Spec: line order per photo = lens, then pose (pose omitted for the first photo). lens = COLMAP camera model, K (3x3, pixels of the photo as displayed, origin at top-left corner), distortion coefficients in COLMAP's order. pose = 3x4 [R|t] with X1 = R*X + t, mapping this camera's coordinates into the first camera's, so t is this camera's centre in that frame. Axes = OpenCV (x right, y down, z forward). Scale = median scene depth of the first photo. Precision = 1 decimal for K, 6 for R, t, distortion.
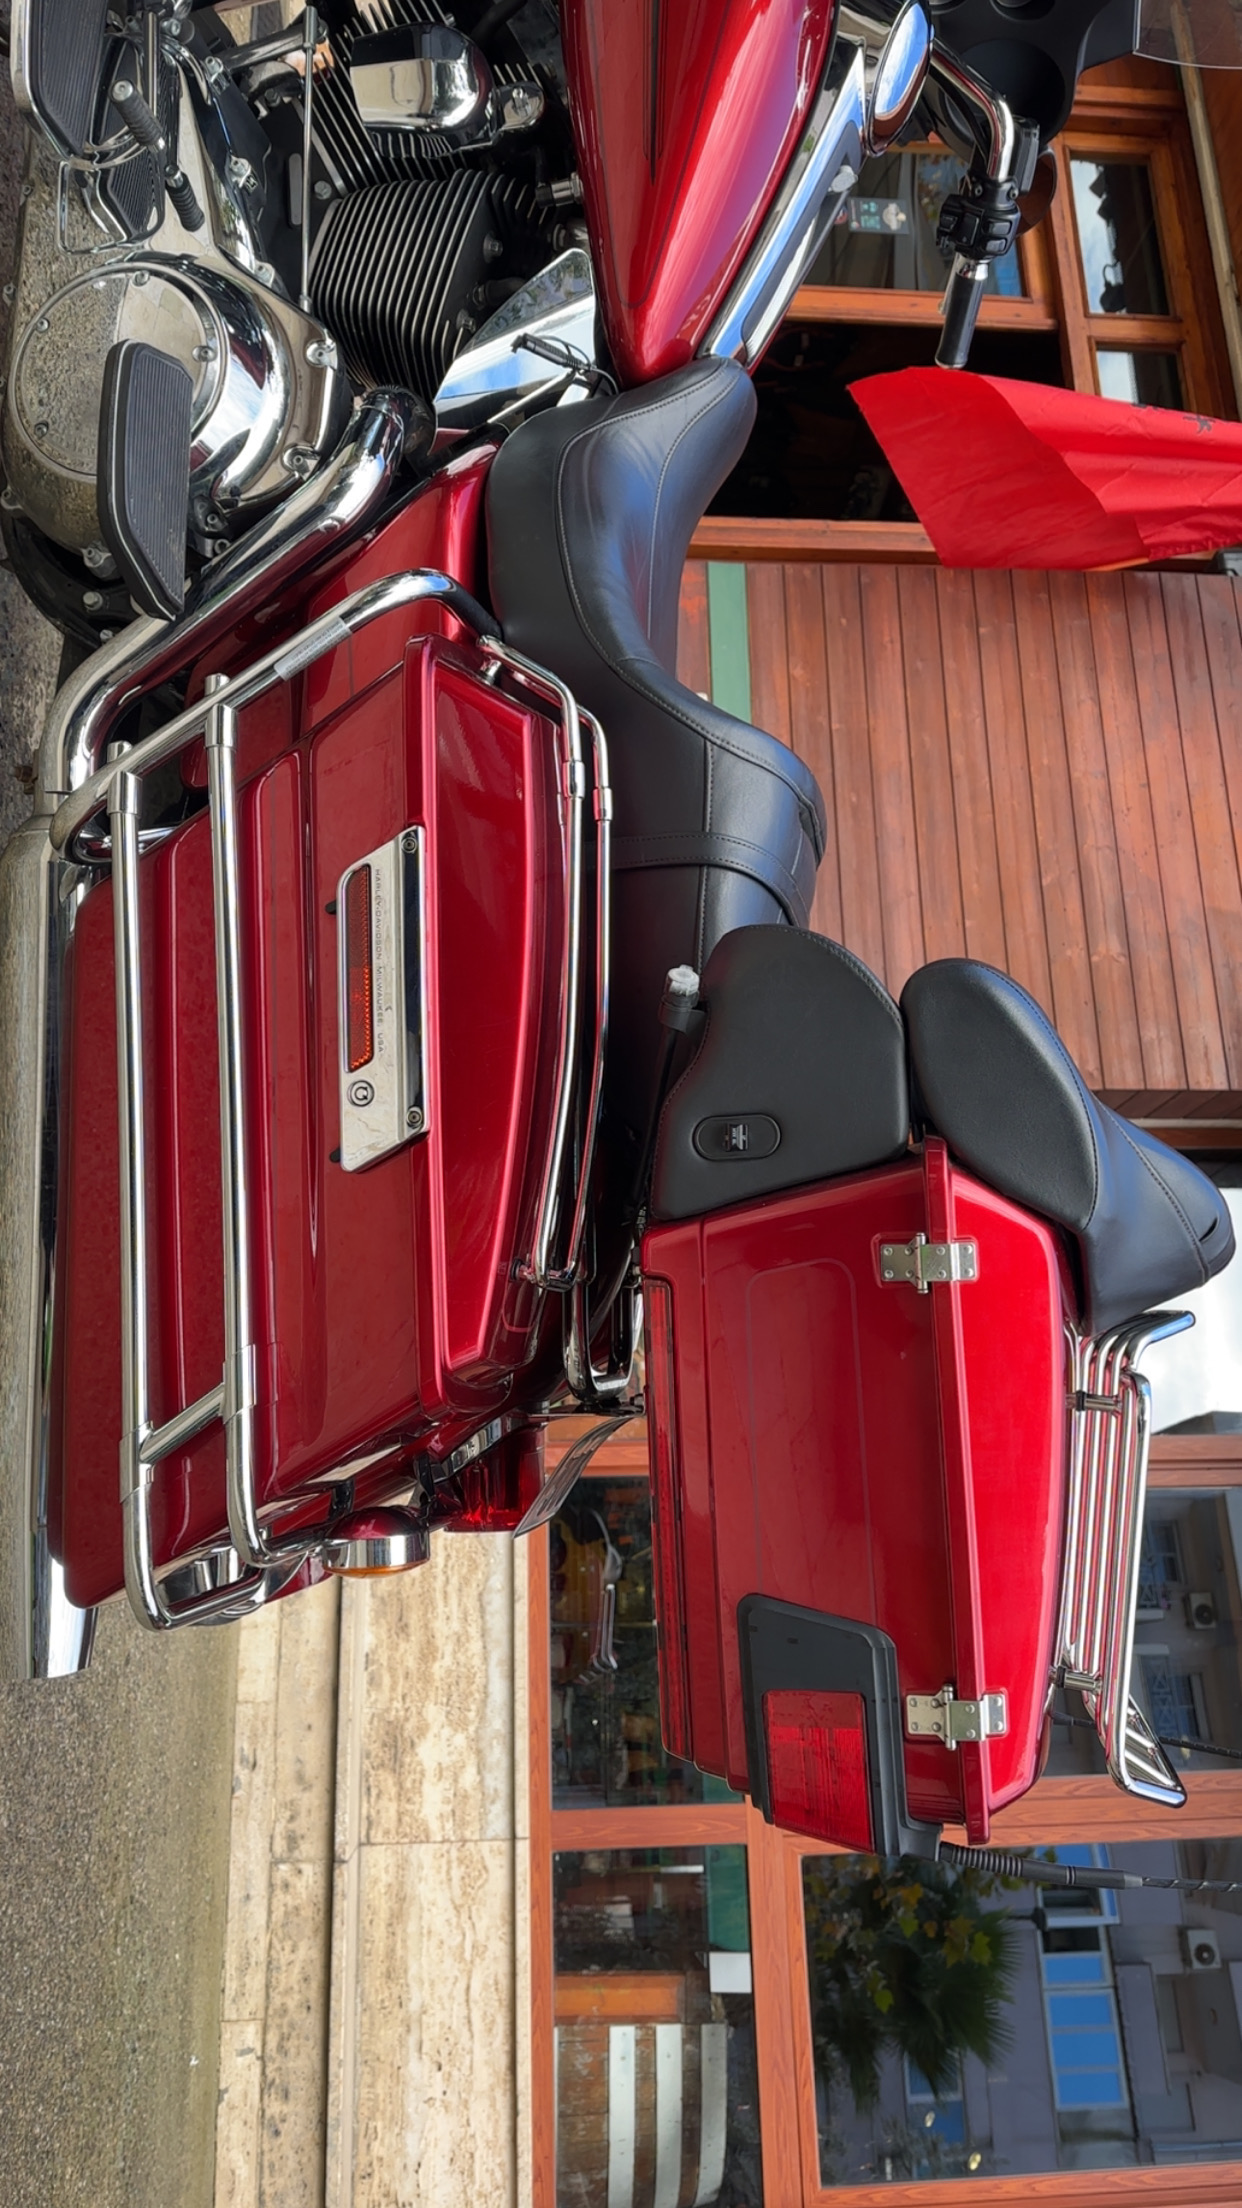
lens RADIAL K [[1612.1, 0, 611.1], [0, 1612.1, 1116.7], [0, 0, 1]] dist [0.025058, -0.032761]
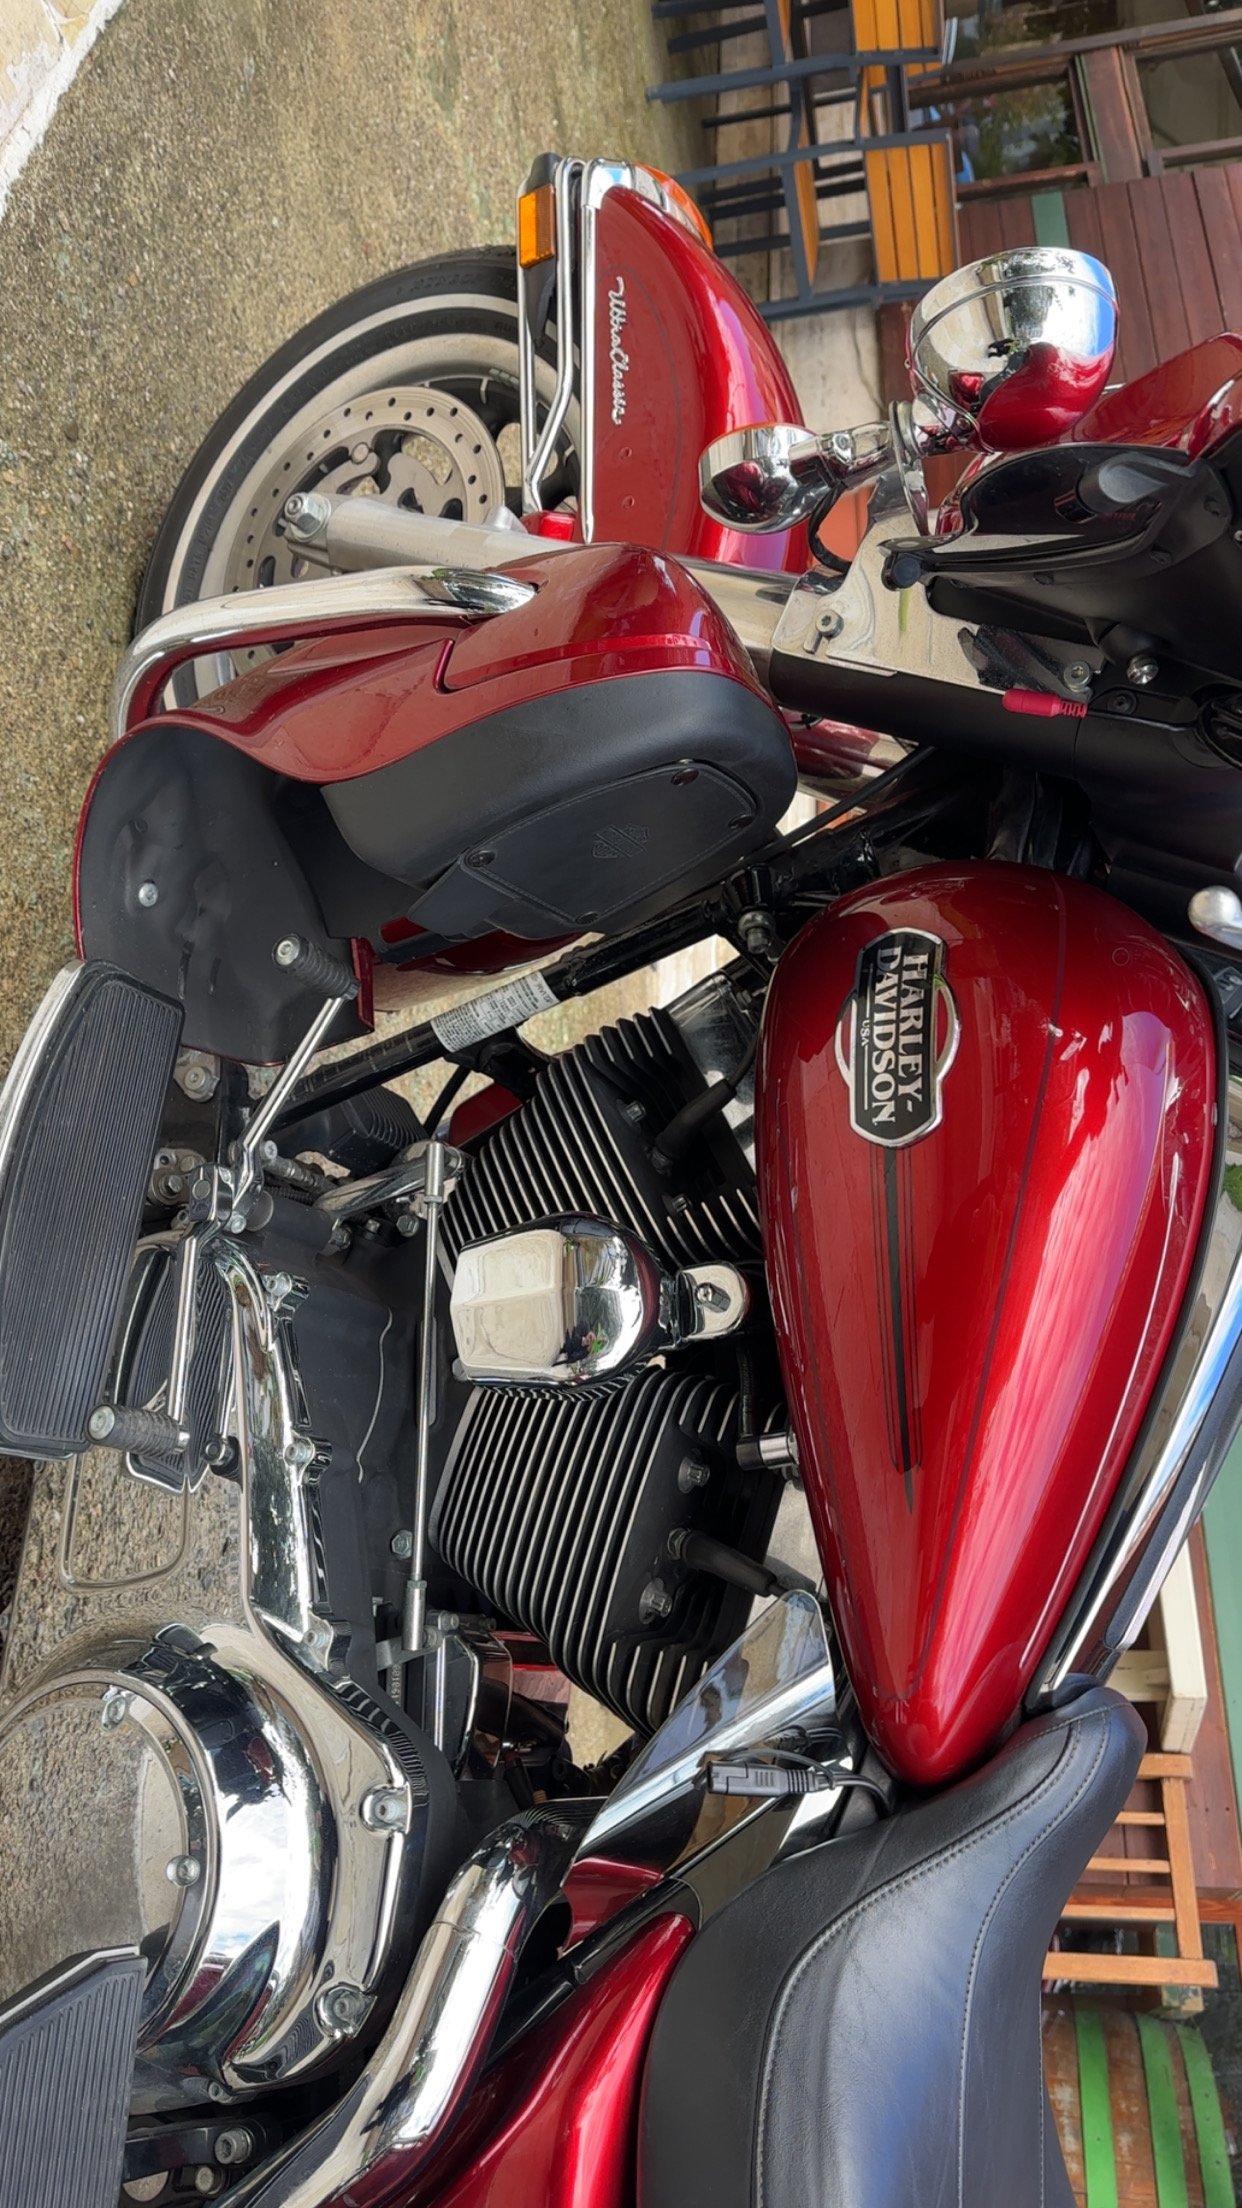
lens RADIAL K [[1612.1, 0, 613.7], [0, 1612.1, 1106.2], [0, 0, 1]] dist [0.025058, -0.032761]
pose [[0.957286, -0.074110, -0.279485, 0.093556], [0.012095, 0.976012, -0.217379, -0.563610], [0.288891, 0.204713, 0.935219, 0.364633]]
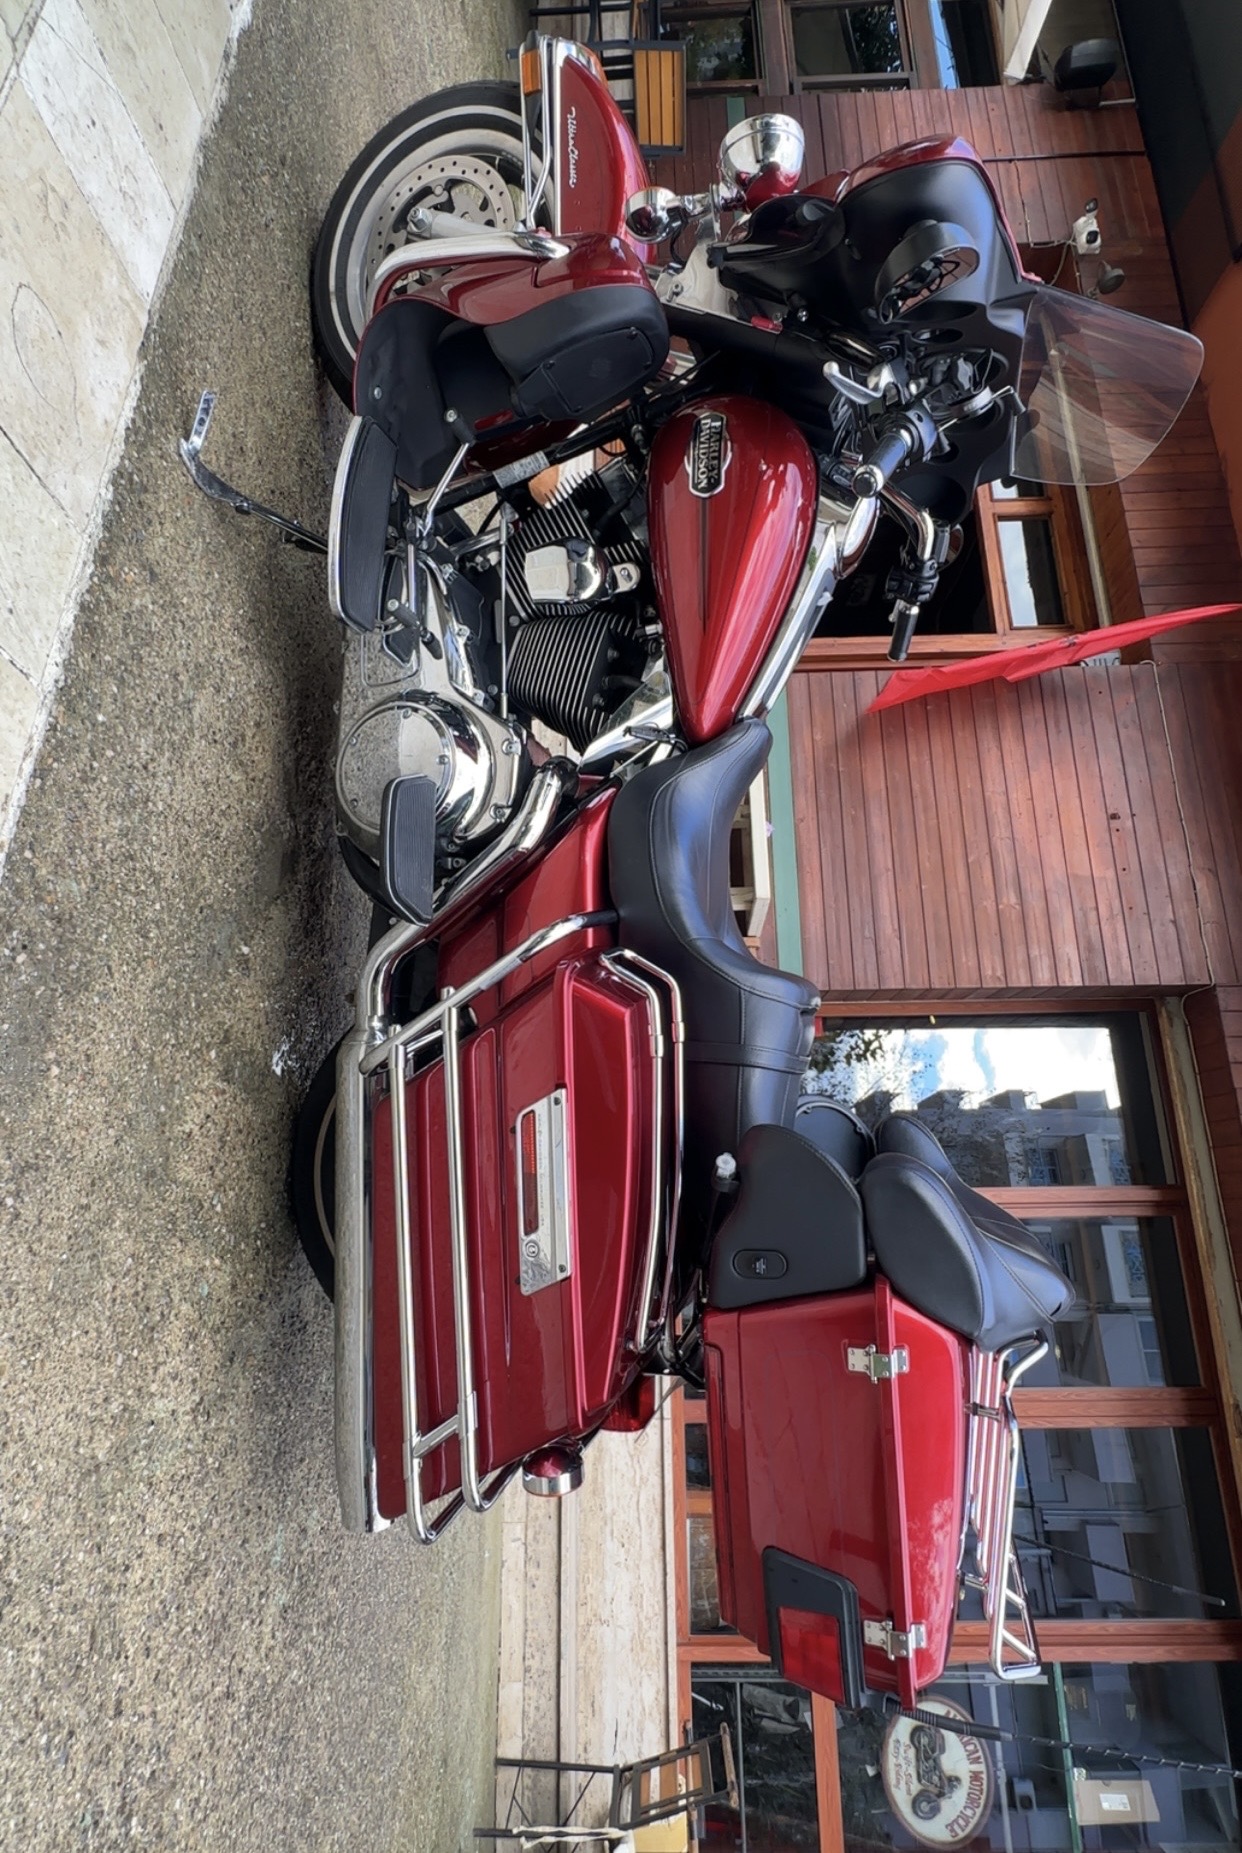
lens RADIAL K [[909.3, 0, 623.1], [0, 909.3, 923.2], [0, 0, 1]] dist [-0.015723, 0.005448]
pose [[0.993591, -0.017056, -0.111743, 0.039874], [0.020494, 0.999349, 0.029693, -0.296989], [0.111164, -0.031793, 0.993293, 0.056179]]
